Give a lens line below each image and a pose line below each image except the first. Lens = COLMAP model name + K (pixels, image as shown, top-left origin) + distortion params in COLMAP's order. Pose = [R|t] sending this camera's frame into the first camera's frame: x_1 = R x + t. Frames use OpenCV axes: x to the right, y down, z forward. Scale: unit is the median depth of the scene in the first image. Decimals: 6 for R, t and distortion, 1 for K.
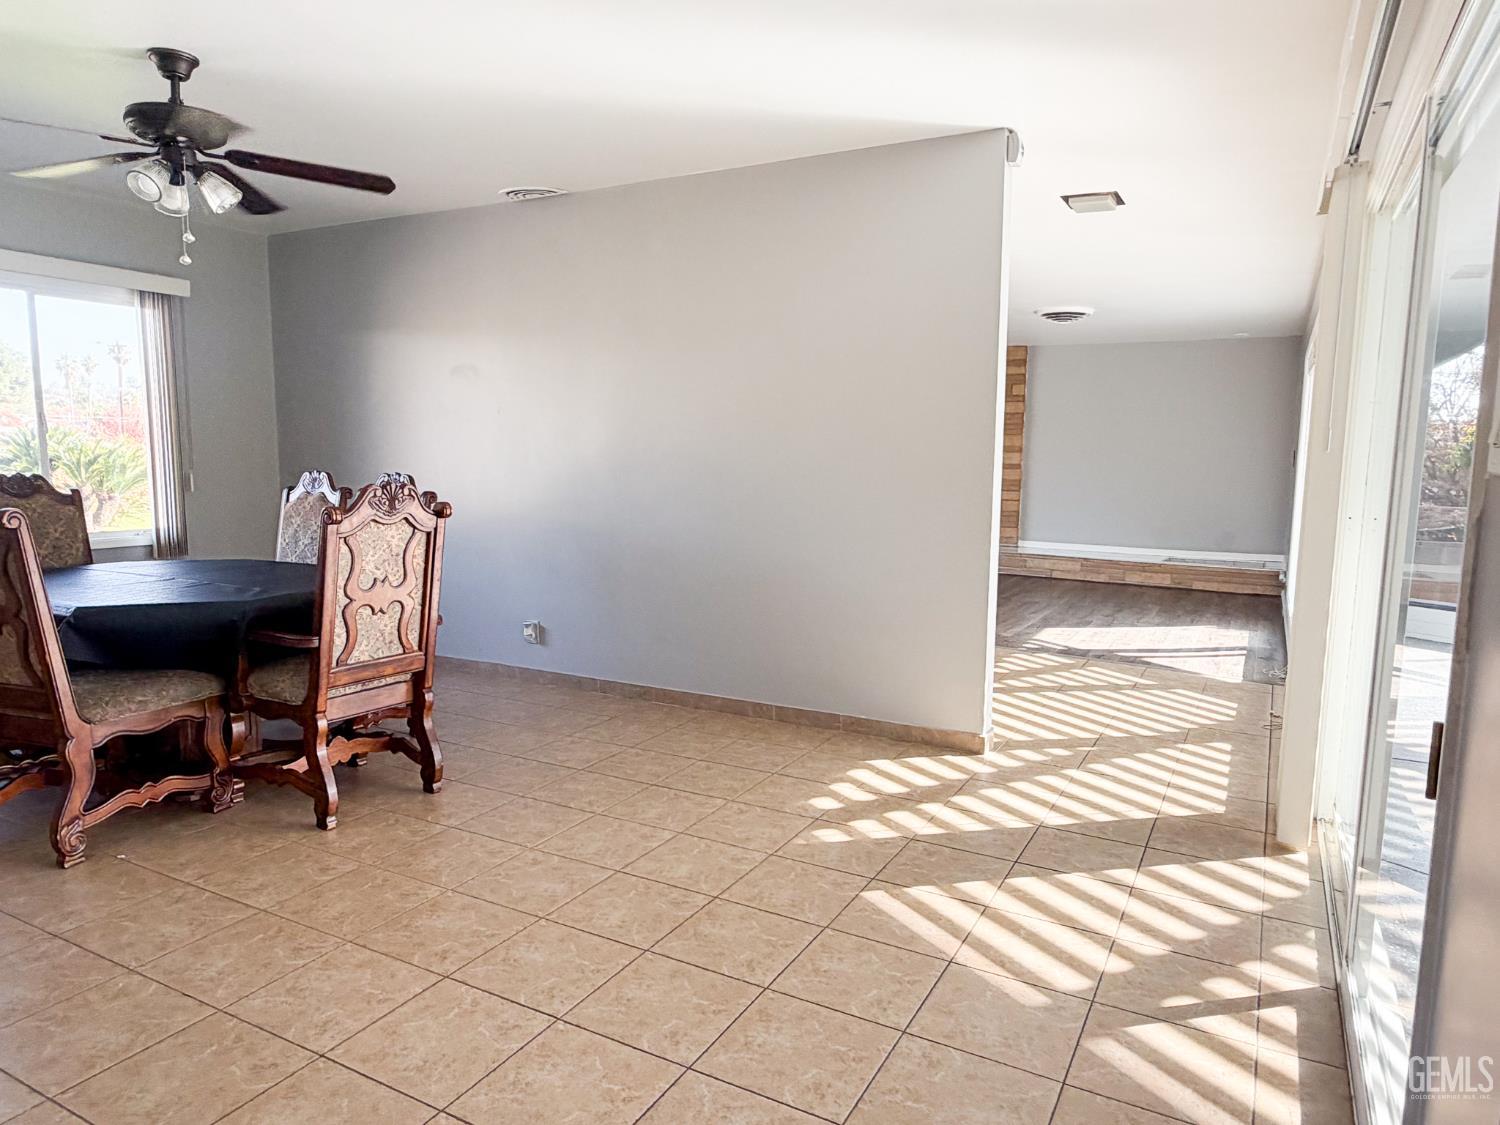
lens RADIAL K [[967.6, 0, 750.0], [0, 967.6, 562.5], [0, 0, 1]] dist [-0.004765, 0.001499]
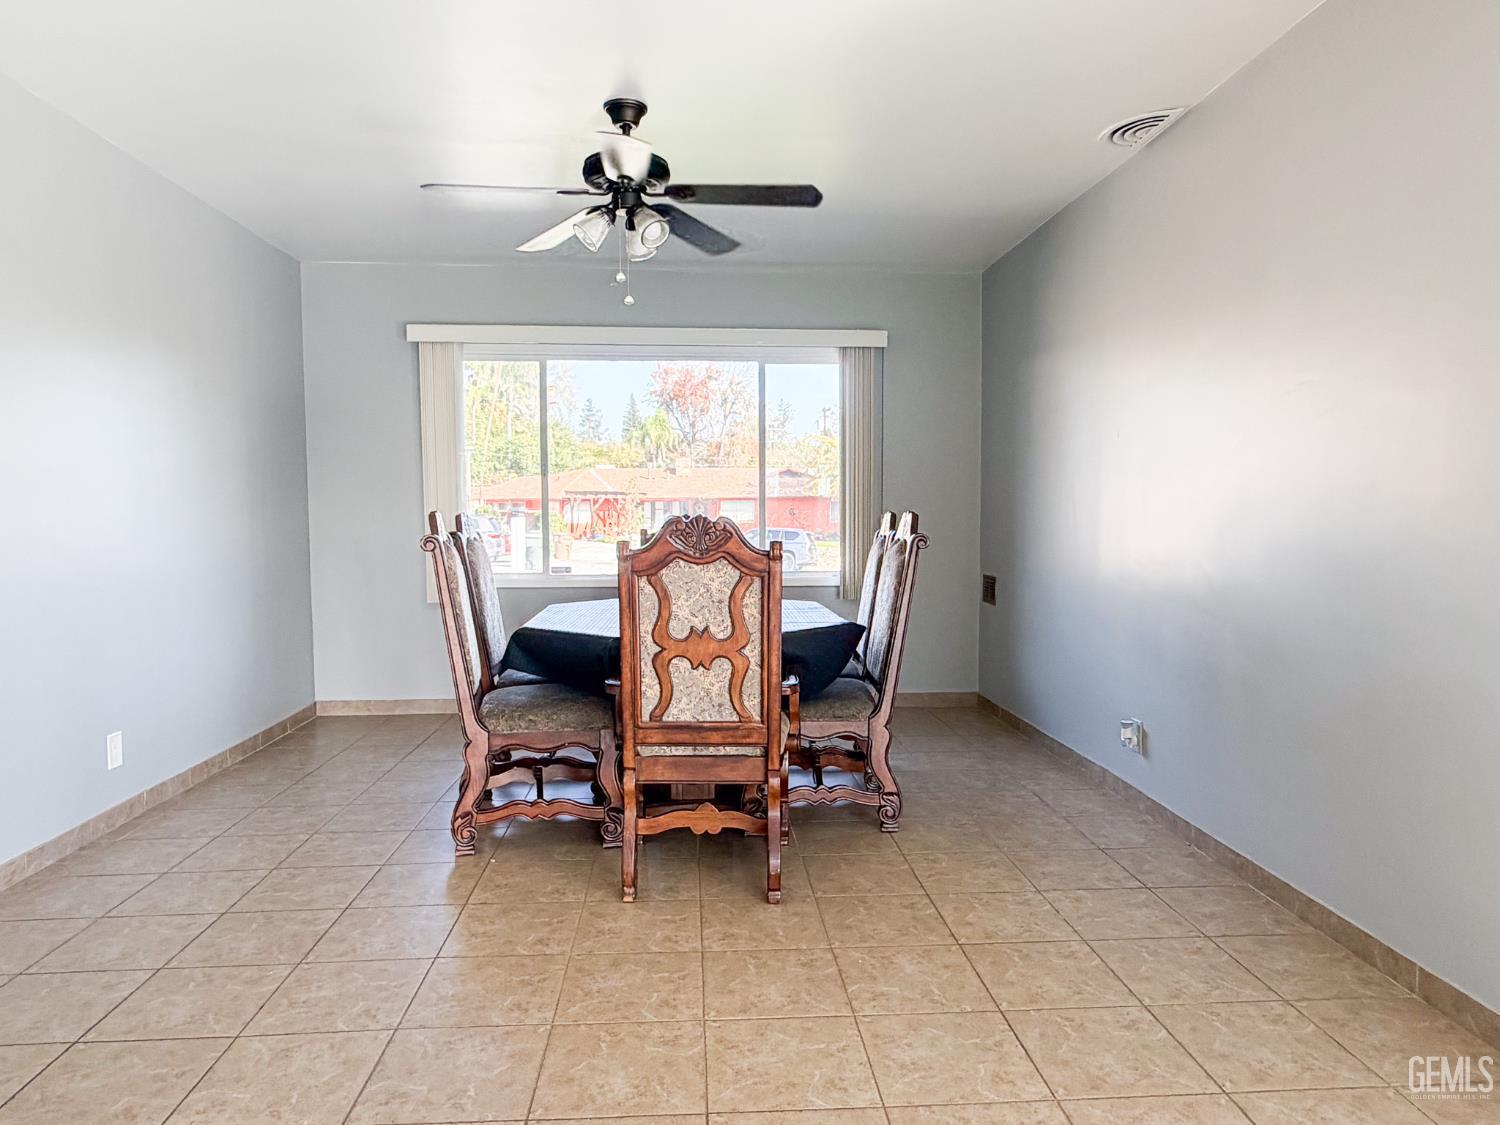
lens RADIAL K [[967.6, 0, 750.0], [0, 967.6, 562.5], [0, 0, 1]] dist [-0.004765, 0.001499]
pose [[0.530373, 0.036042, -0.846998, 0.354720], [-0.089797, 0.995864, -0.013852, -0.032313], [0.842995, 0.083404, 0.531416, 0.571704]]
